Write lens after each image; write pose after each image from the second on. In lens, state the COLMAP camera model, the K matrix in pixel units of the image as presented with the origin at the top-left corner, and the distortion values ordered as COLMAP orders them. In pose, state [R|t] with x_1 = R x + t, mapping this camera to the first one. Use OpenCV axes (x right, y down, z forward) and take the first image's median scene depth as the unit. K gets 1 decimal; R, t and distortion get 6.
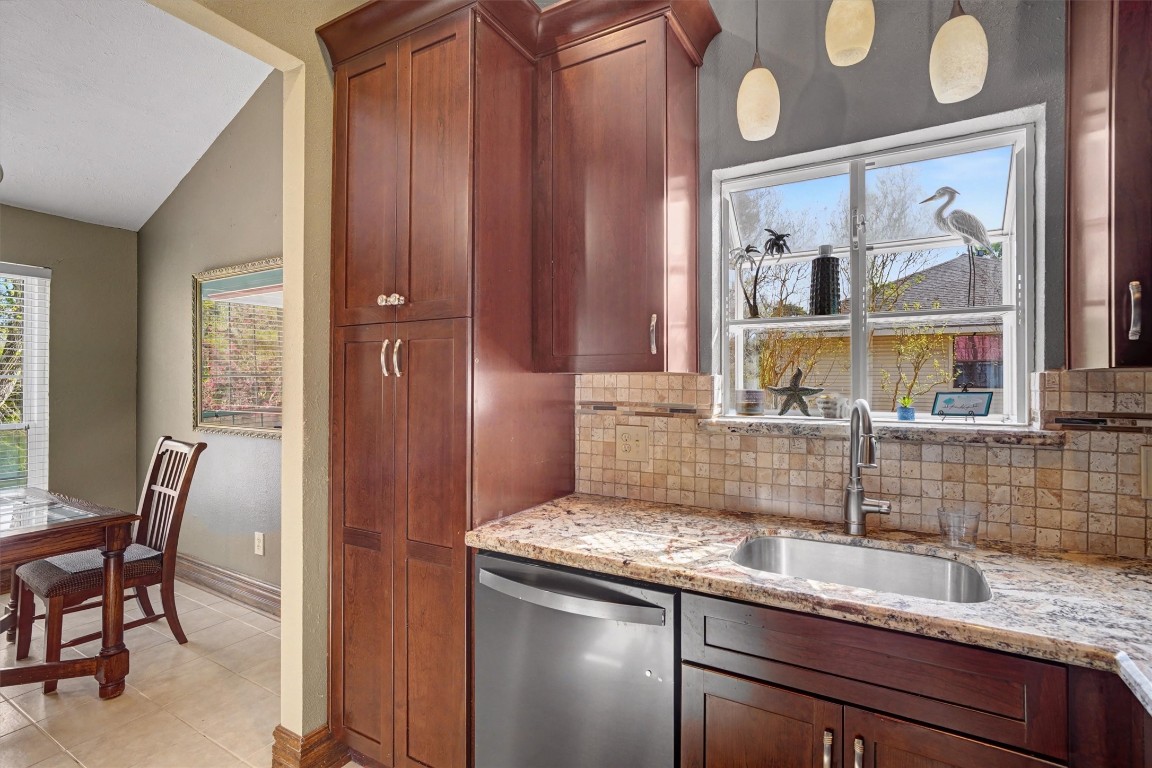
lens RADIAL K [[549.7, 0, 579.3], [0, 549.7, 379.5], [0, 0, 1]] dist [-0.015541, 0.001596]
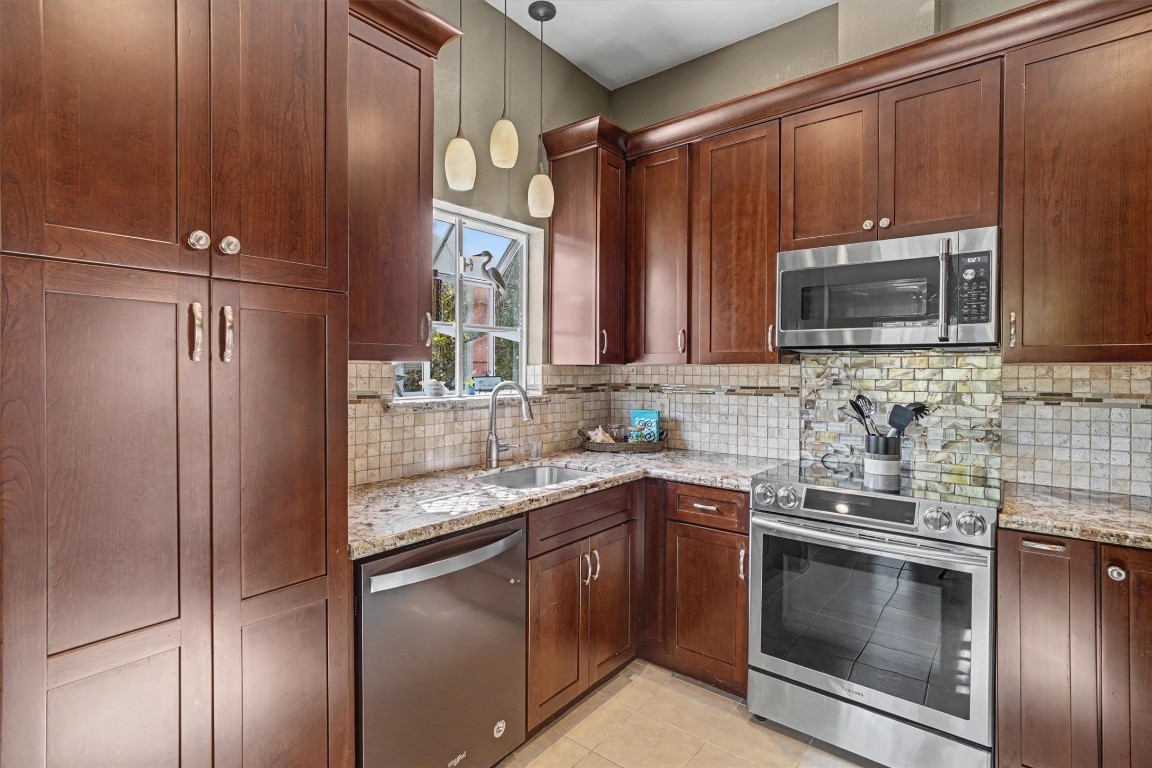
lens RADIAL K [[549.7, 0, 579.8], [0, 549.7, 380.3], [0, 0, 1]] dist [-0.015541, 0.001596]
pose [[0.138167, -0.017568, 0.990253, -0.923819], [-0.006152, 0.999808, 0.018596, 0.002451], [-0.990390, -0.008661, 0.138032, 0.492508]]
